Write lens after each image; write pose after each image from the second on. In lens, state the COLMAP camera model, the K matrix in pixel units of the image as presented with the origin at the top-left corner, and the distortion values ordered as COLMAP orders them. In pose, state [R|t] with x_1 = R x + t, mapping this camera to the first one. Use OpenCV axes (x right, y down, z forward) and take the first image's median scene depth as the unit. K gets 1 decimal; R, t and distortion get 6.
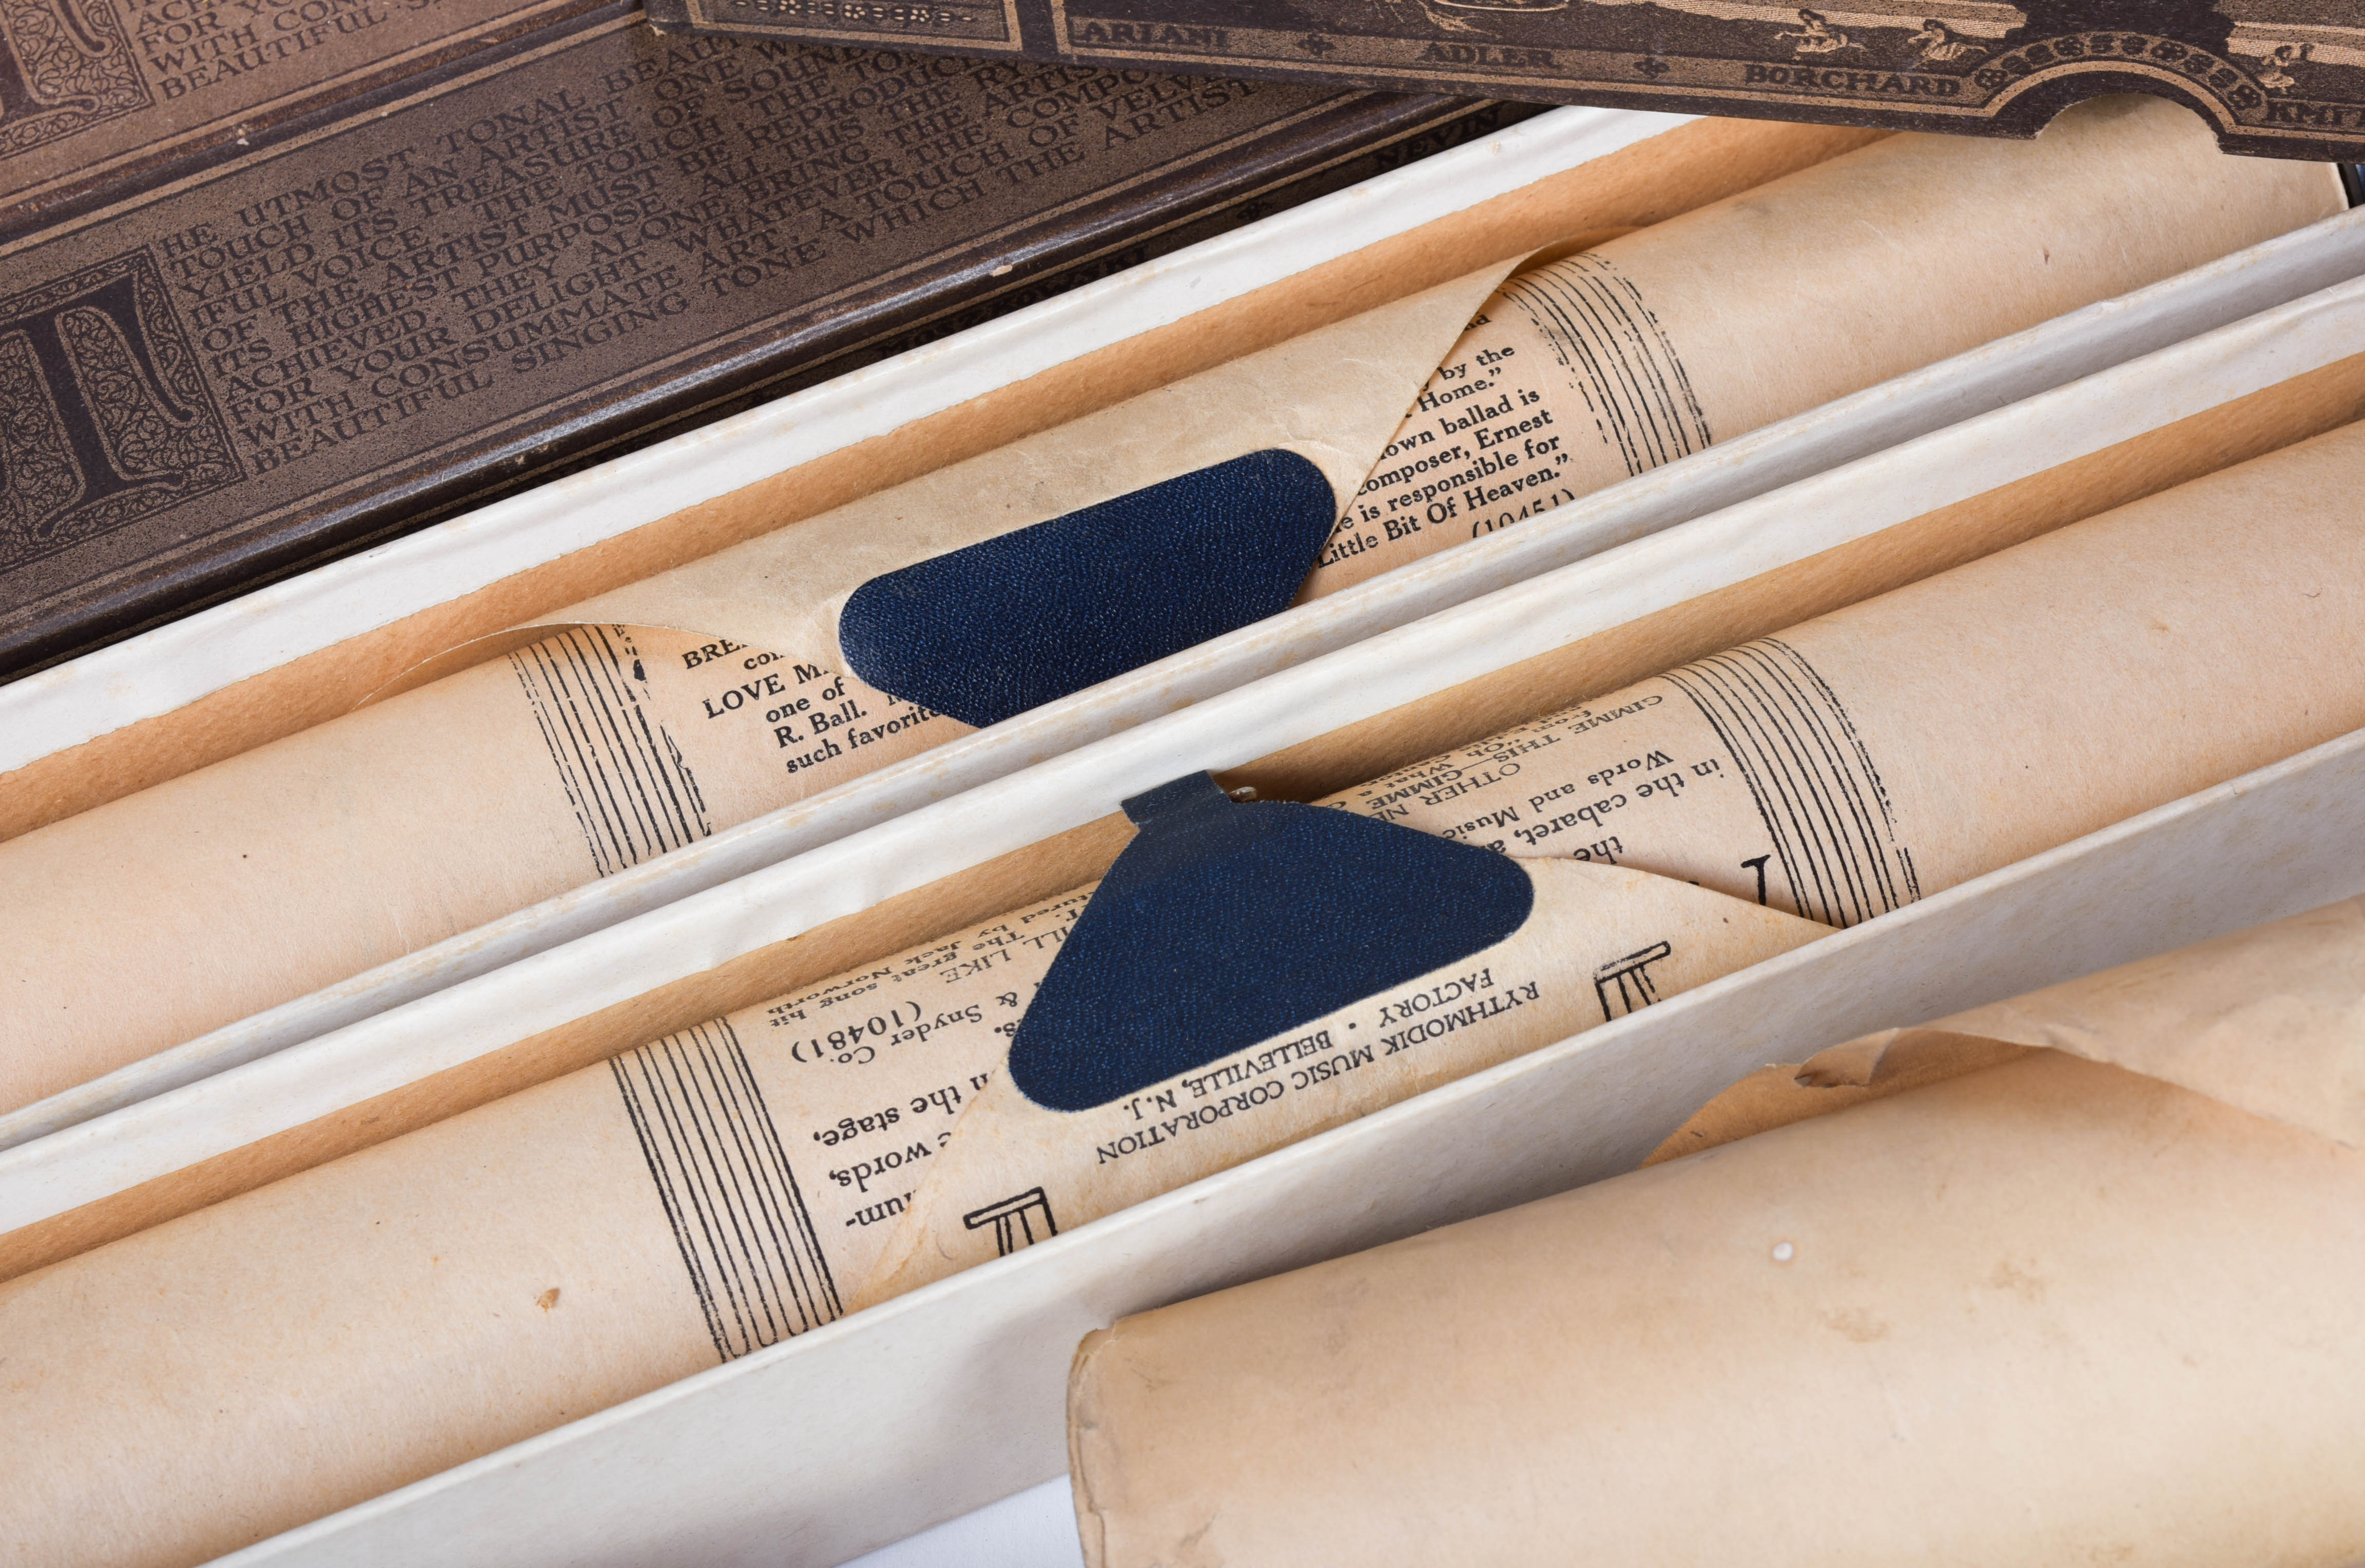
lens RADIAL K [[4126.5, 0, 1182.5], [0, 4126.5, 784.0], [0, 0, 1]] dist [-0.038358, 0.105923]
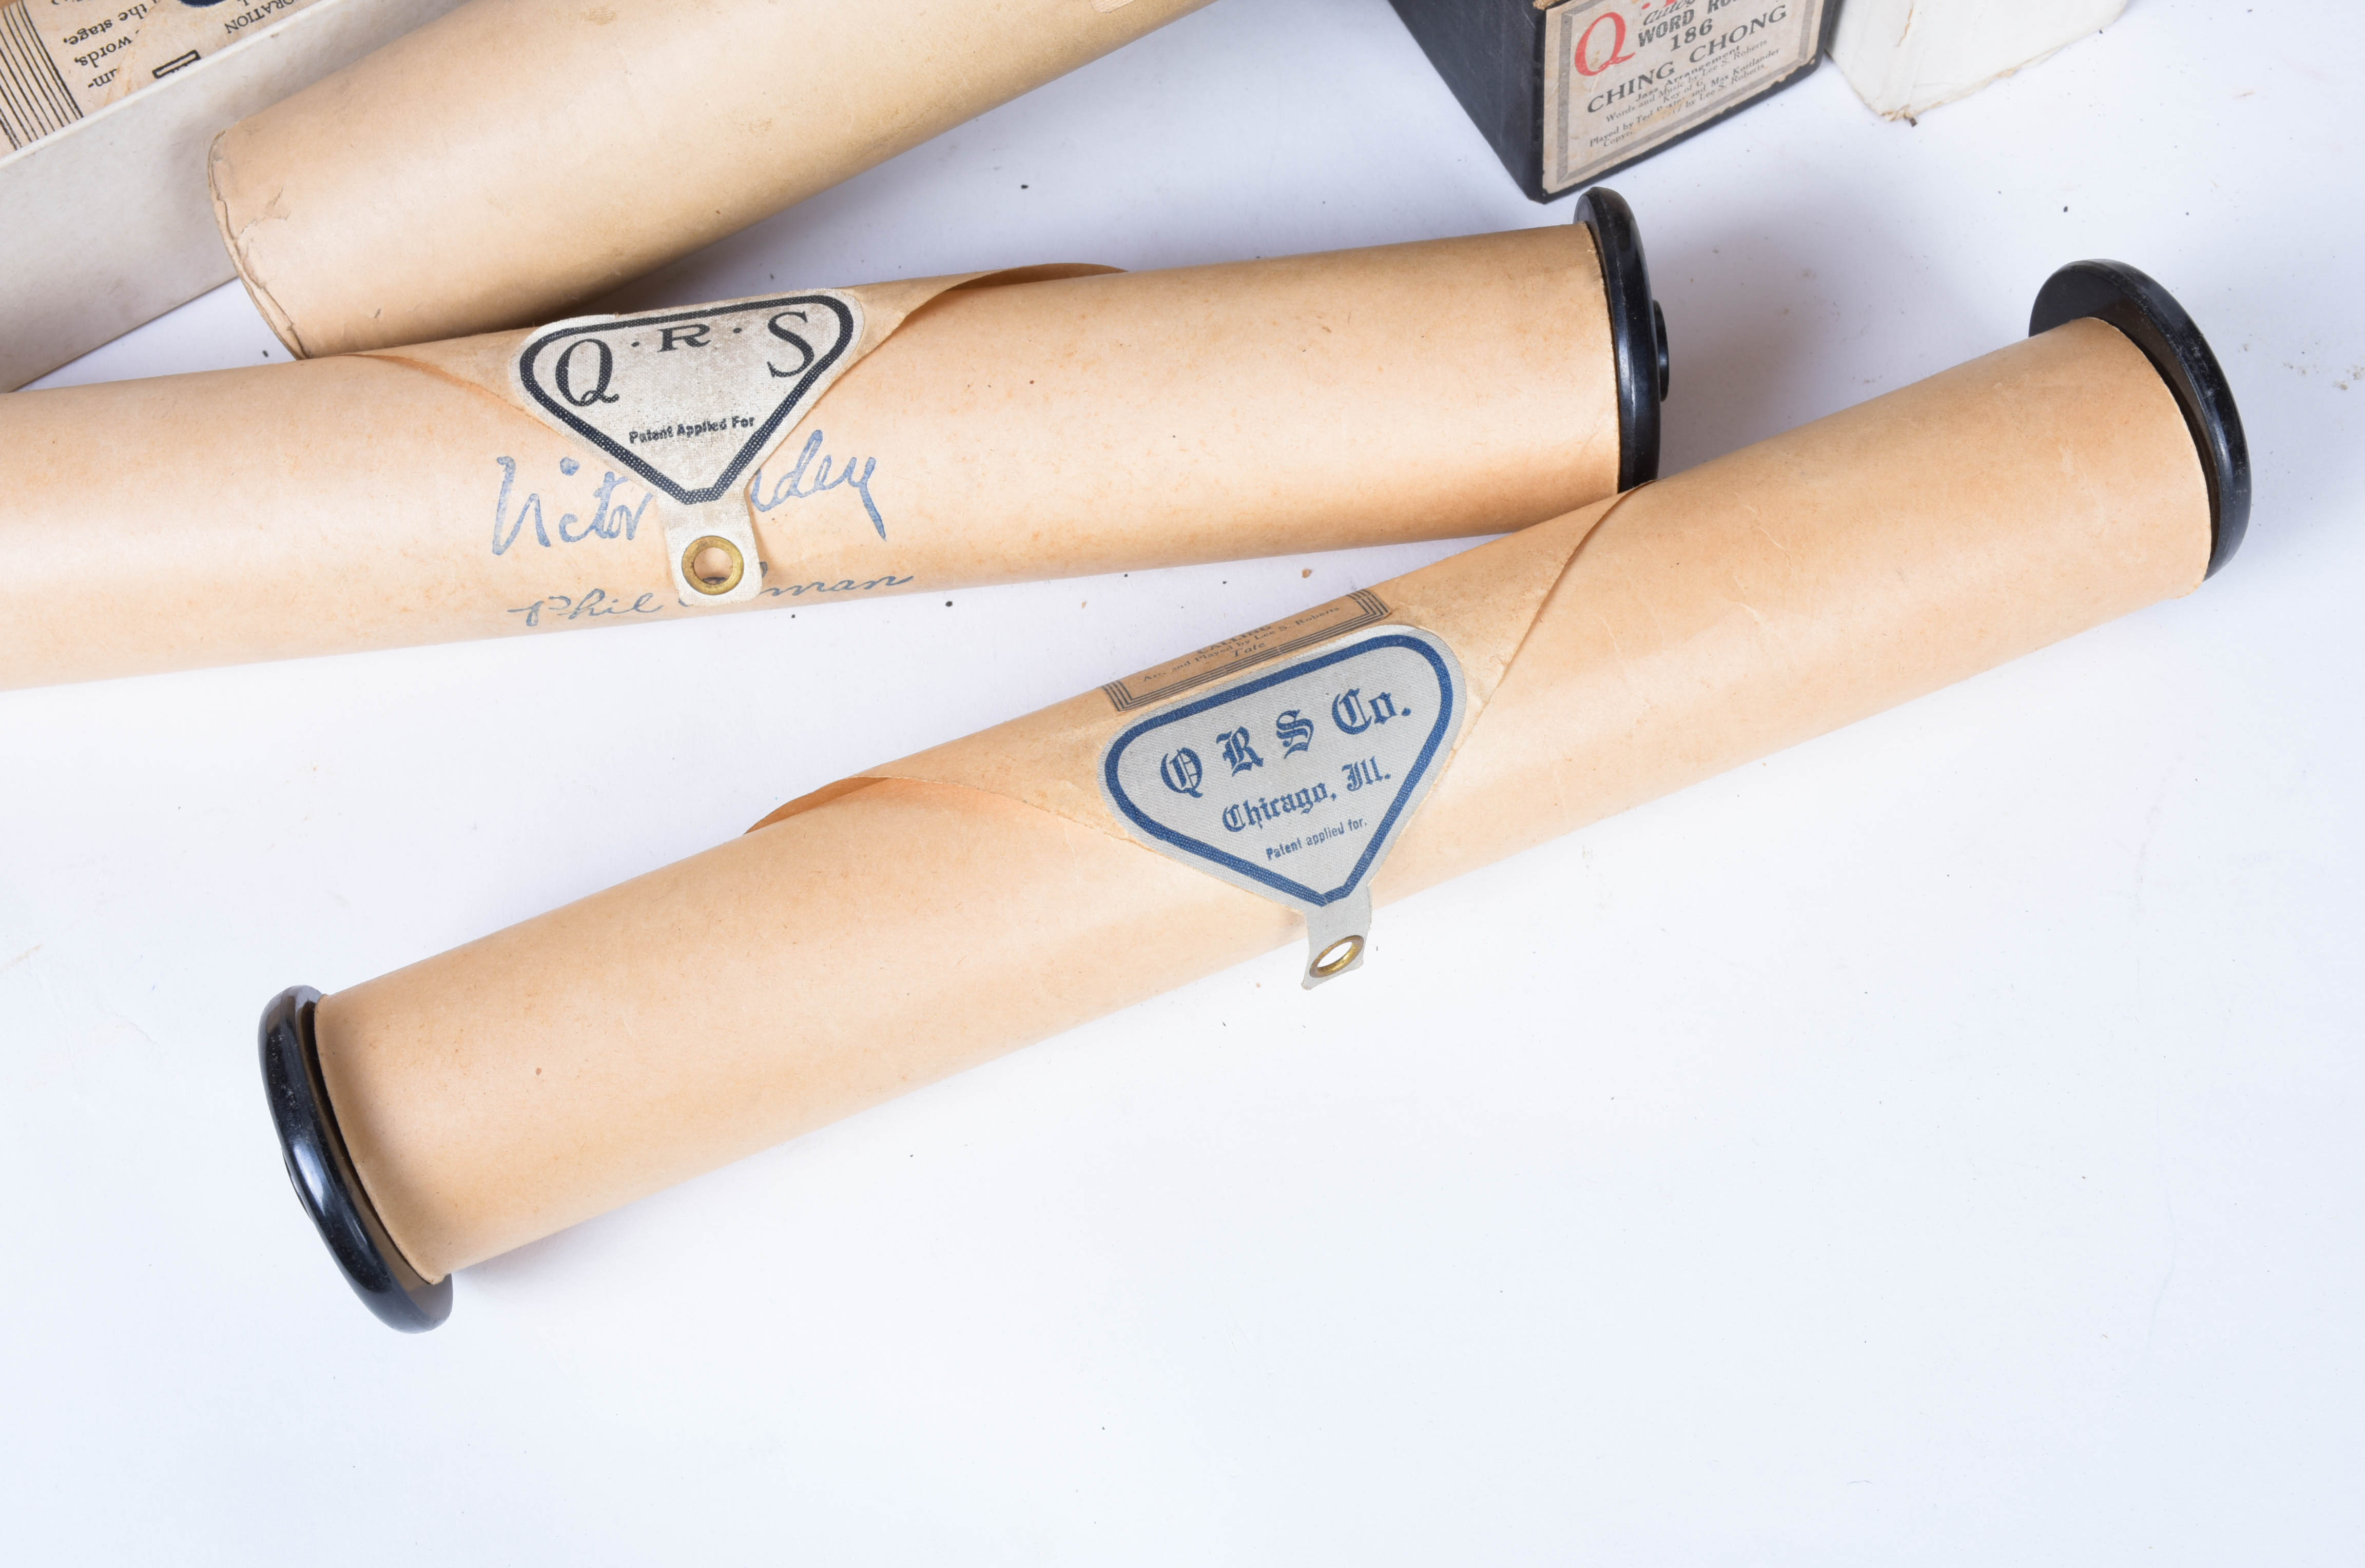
lens RADIAL K [[2818.1, 0, 1182.5], [0, 2818.1, 784.0], [0, 0, 1]] dist [-0.018275, 0.003686]
pose [[0.989015, -0.138662, 0.051208, 0.248029], [0.129900, 0.980638, 0.146542, 0.254520], [-0.070536, -0.138280, 0.987878, -0.225144]]
